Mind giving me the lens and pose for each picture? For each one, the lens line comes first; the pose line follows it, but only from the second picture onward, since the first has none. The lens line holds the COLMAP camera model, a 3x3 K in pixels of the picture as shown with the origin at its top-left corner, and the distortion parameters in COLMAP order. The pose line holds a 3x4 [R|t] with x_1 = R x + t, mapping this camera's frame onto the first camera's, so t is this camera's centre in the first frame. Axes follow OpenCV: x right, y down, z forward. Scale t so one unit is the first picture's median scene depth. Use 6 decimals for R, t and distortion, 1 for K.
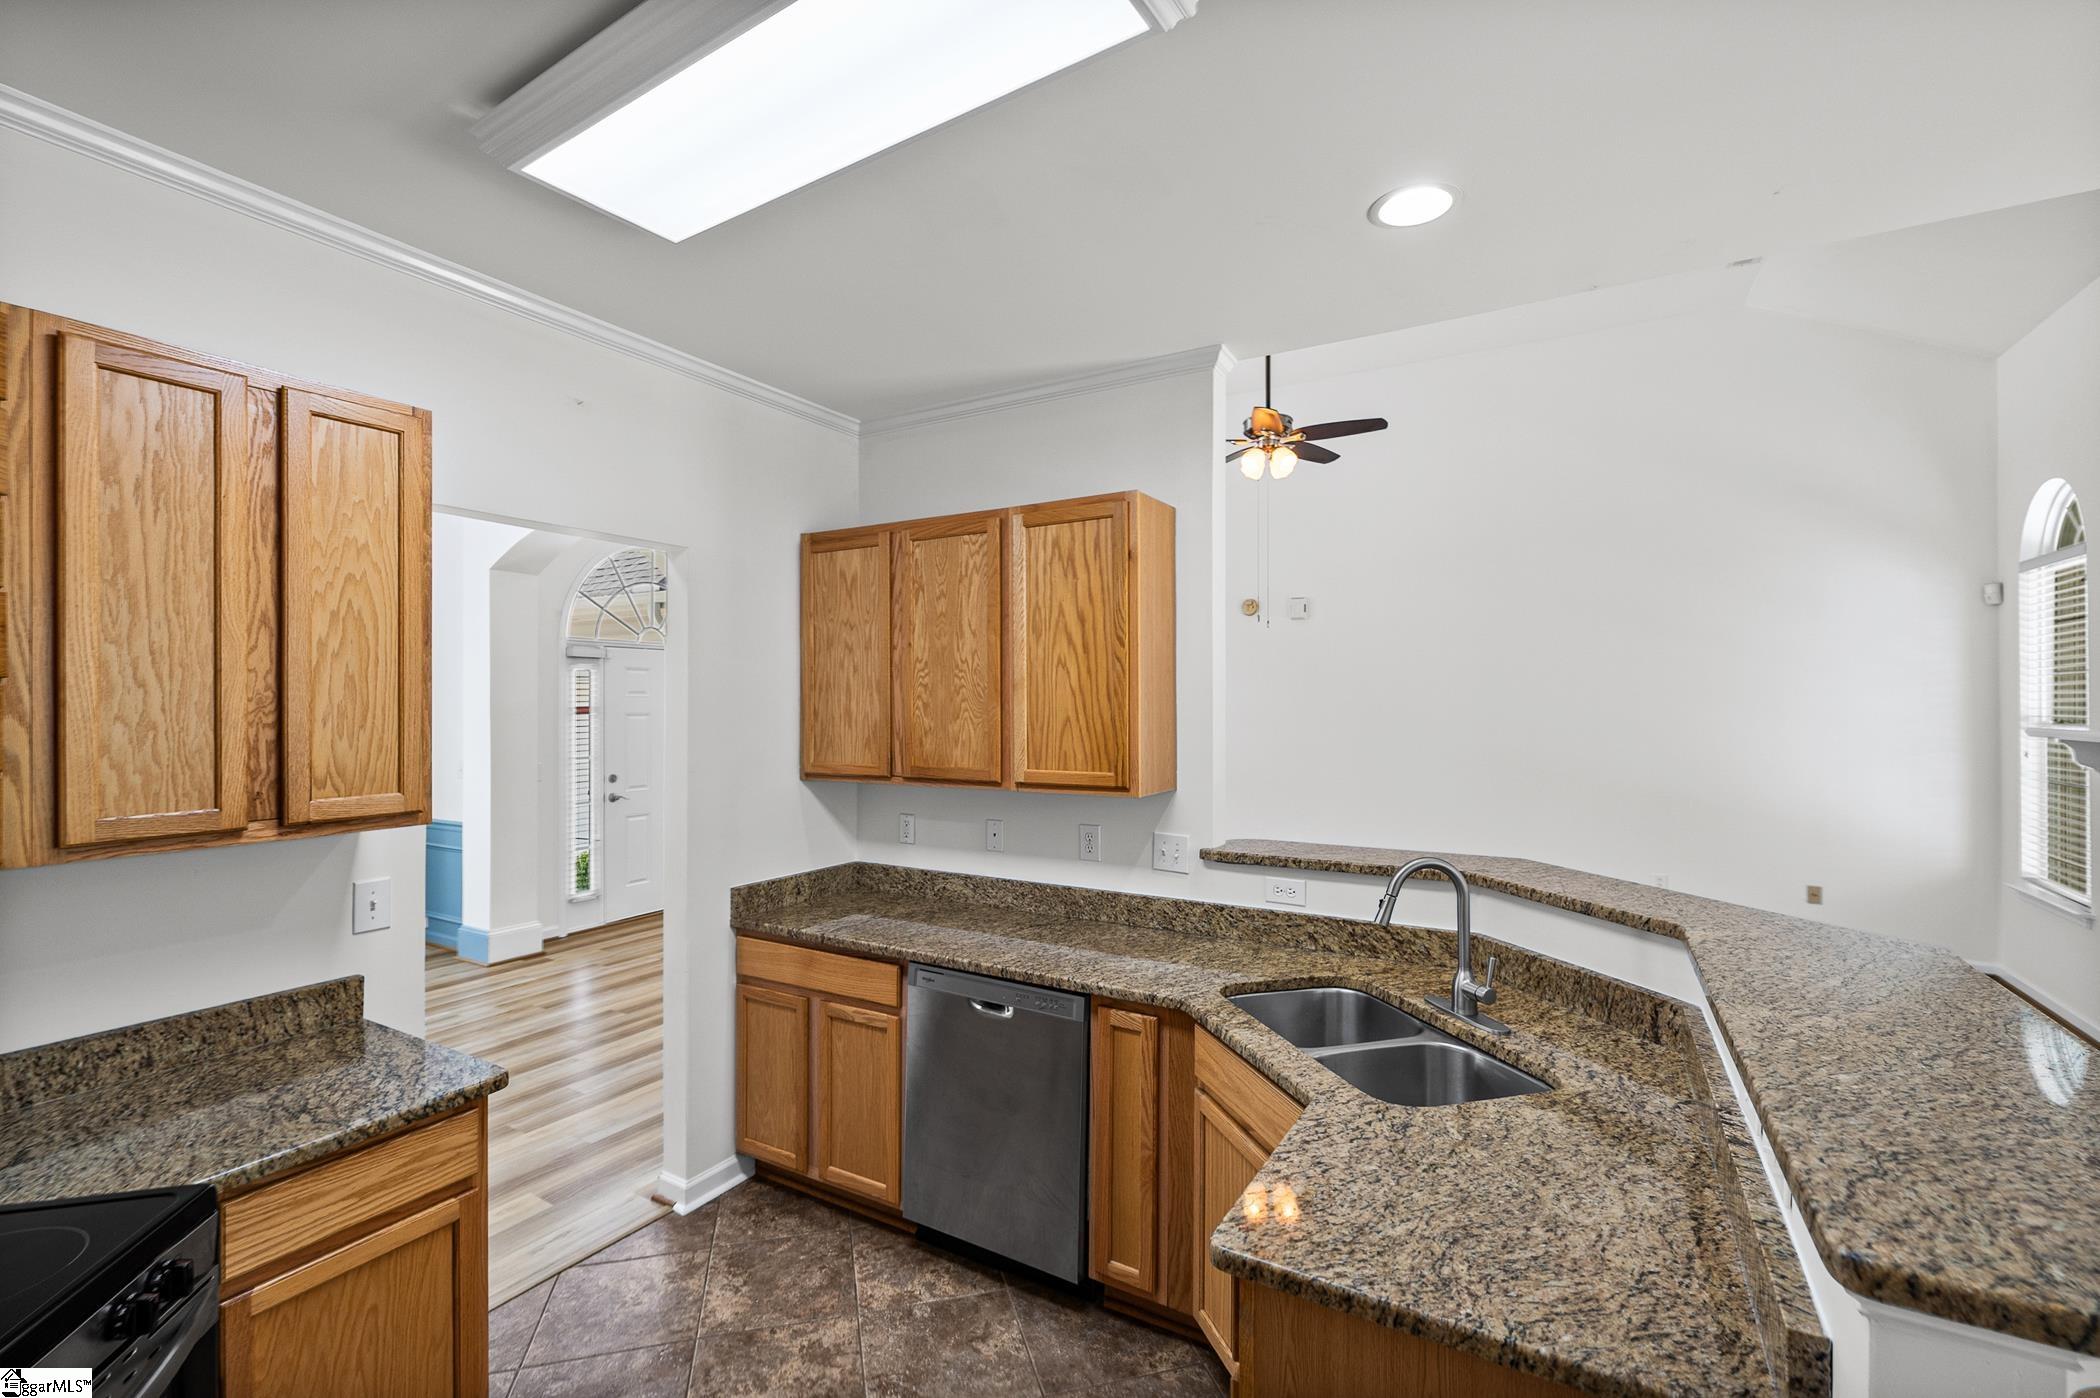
lens RADIAL K [[918.9, 0, 1042.8], [0, 918.9, 704.4], [0, 0, 1]] dist [0.000303, 0.000310]
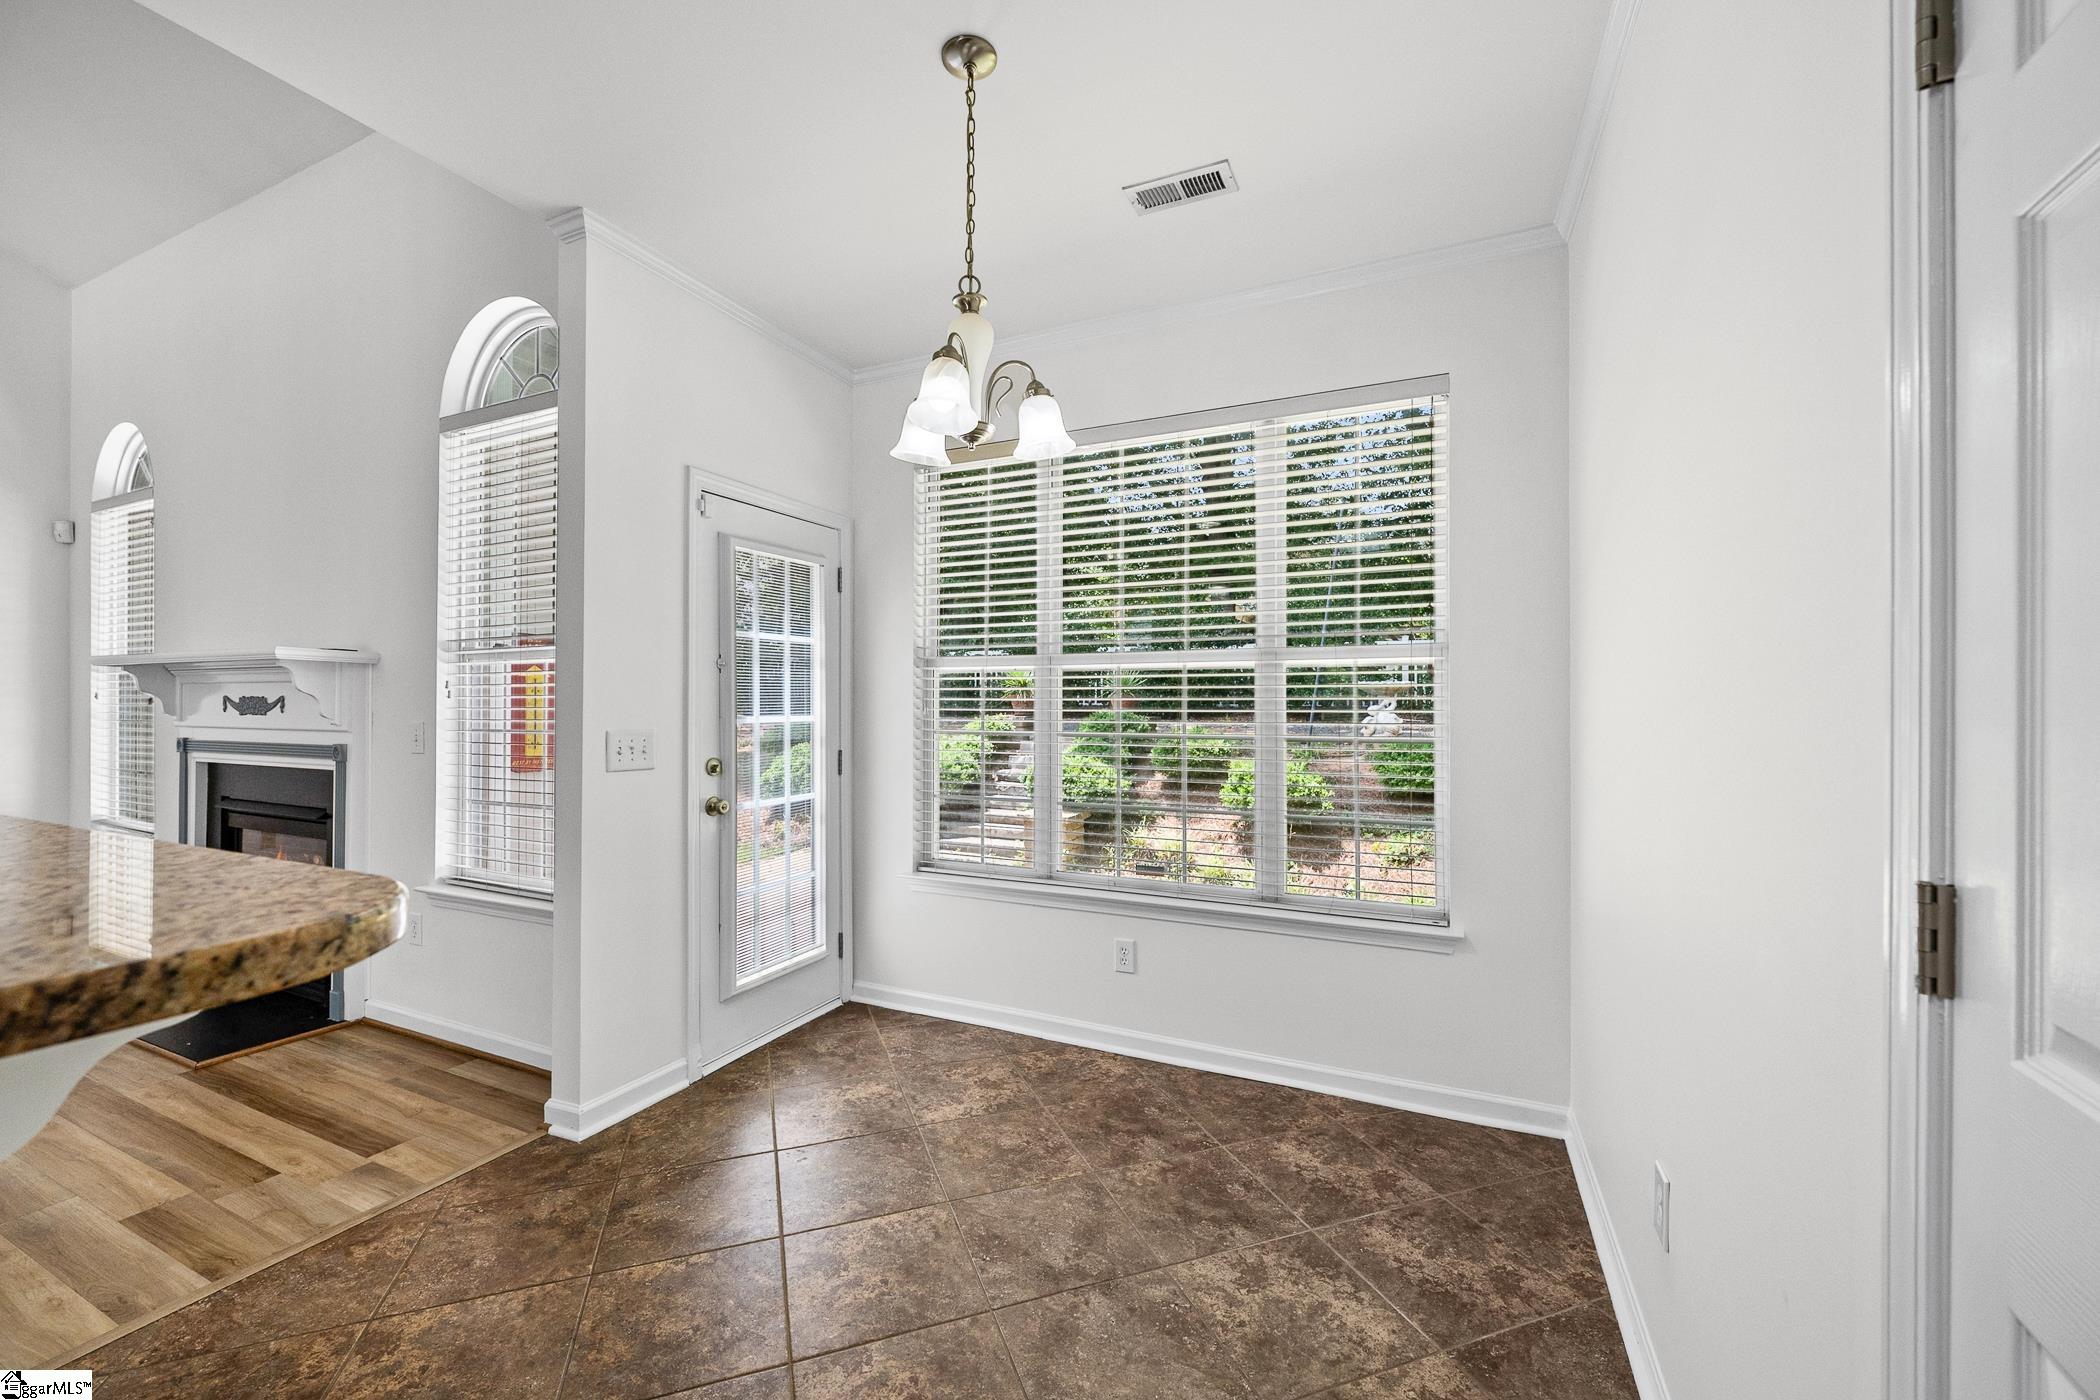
lens RADIAL K [[839.8, 0, 1061.1], [0, 839.8, 701.7], [0, 0, 1]] dist [-0.000385, 0.000269]
pose [[-0.085871, 0.004663, 0.996295, 0.237386], [-0.001379, 0.999988, -0.004799, 0.183317], [-0.996305, -0.001786, -0.085864, 0.132919]]
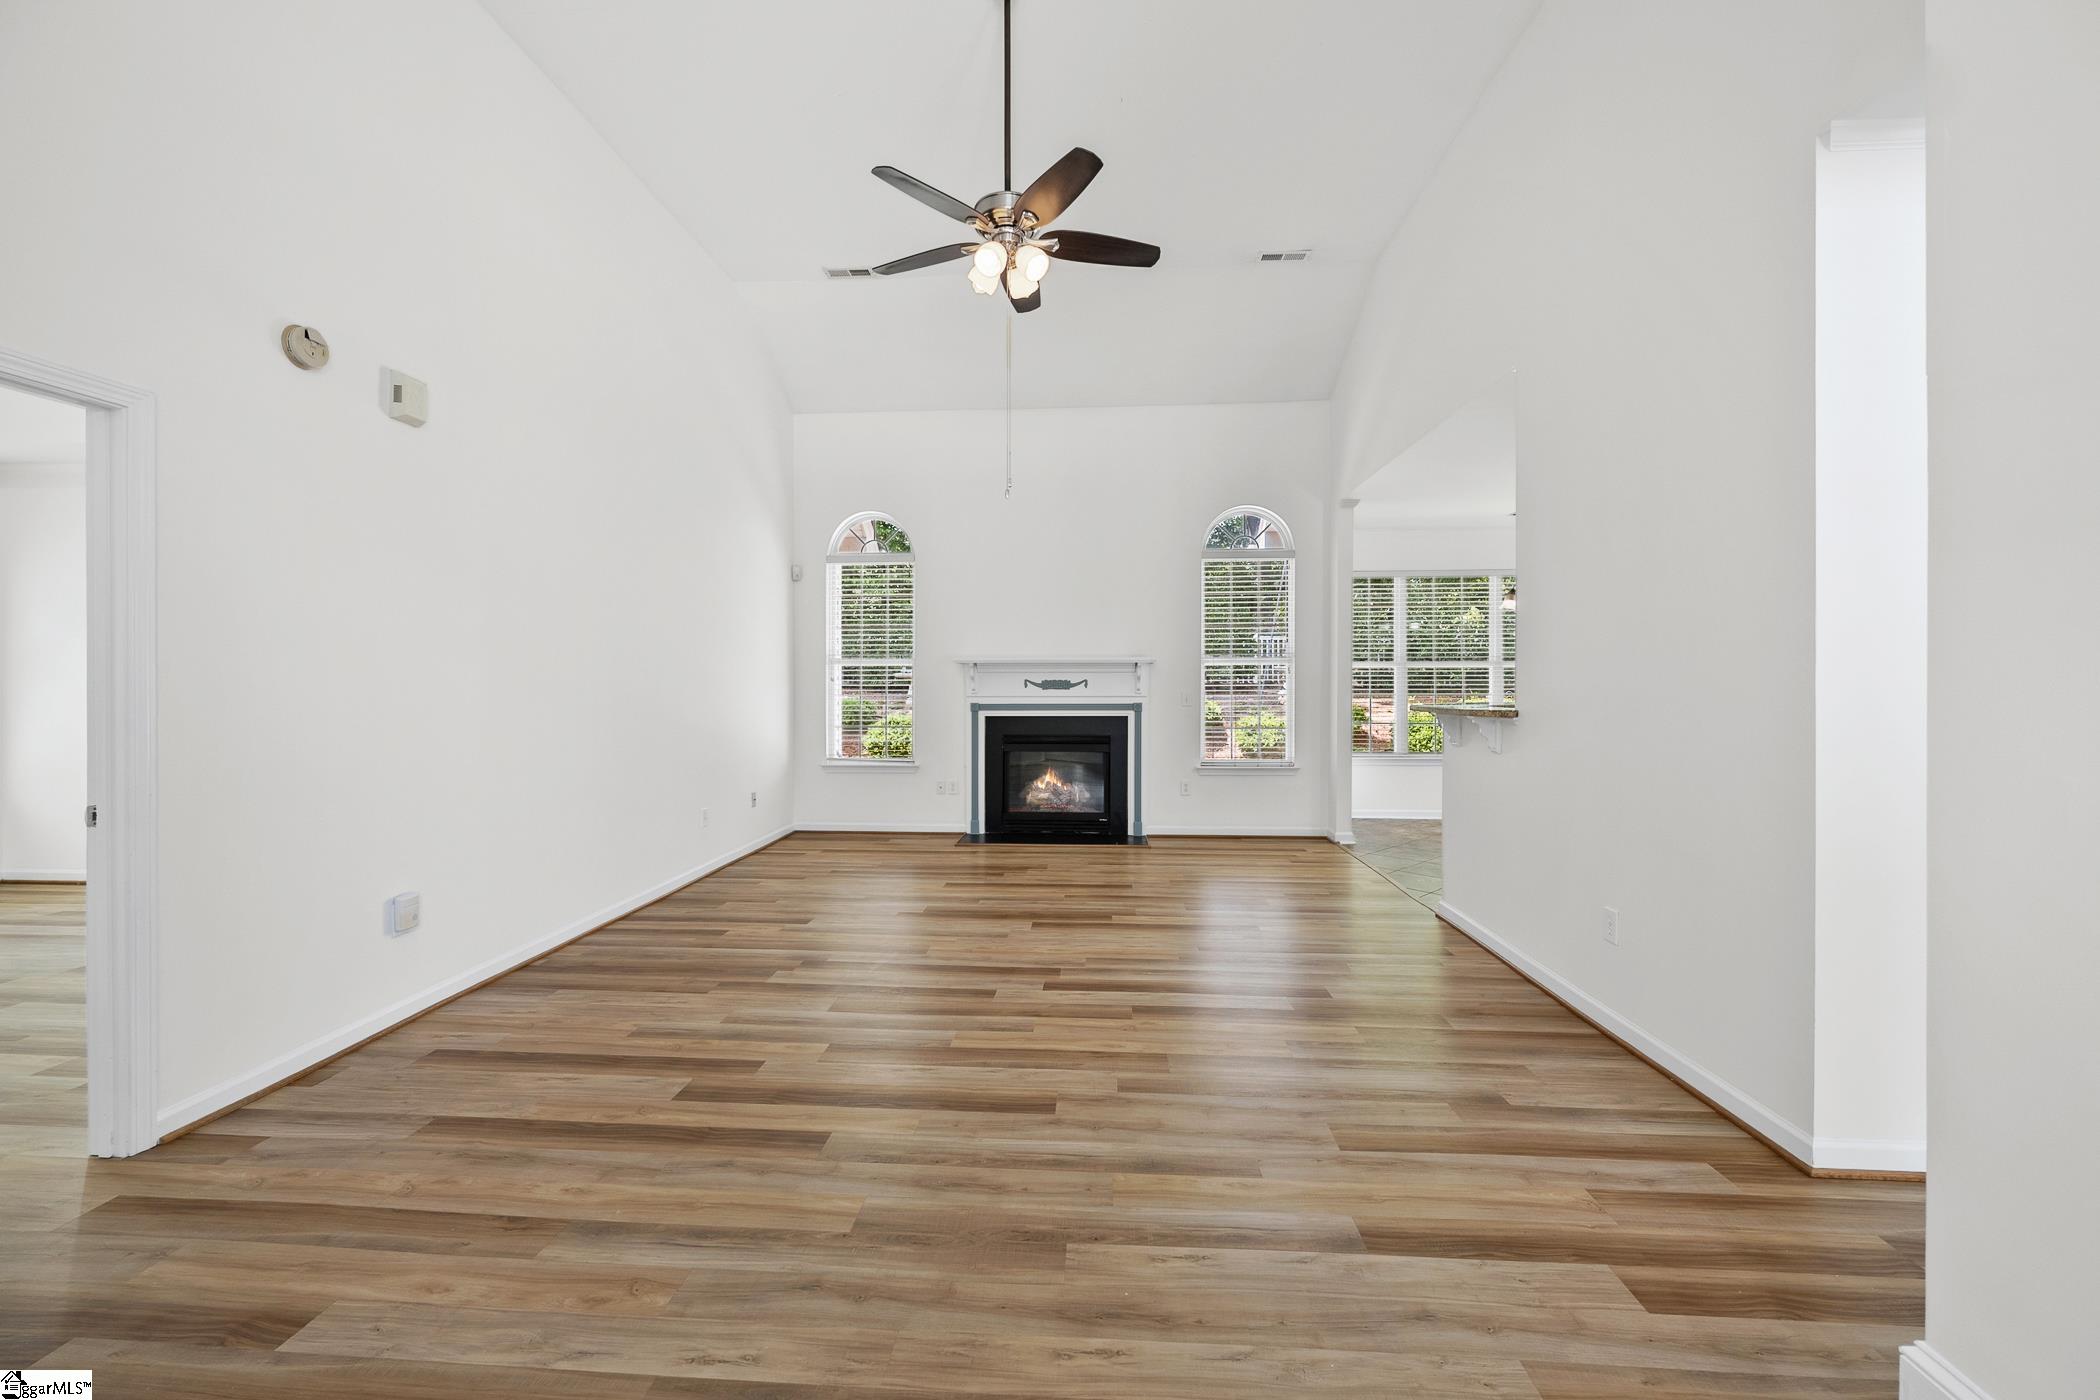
lens RADIAL K [[839.8, 0, 1049.9], [0, 839.8, 692.3], [0, 0, 1]] dist [-0.000385, 0.000269]
pose [[-0.450978, -0.012410, 0.892449, -0.955832], [0.001299, 0.999893, 0.014560, 0.165872], [-0.892534, 0.007726, -0.450914, 3.461901]]
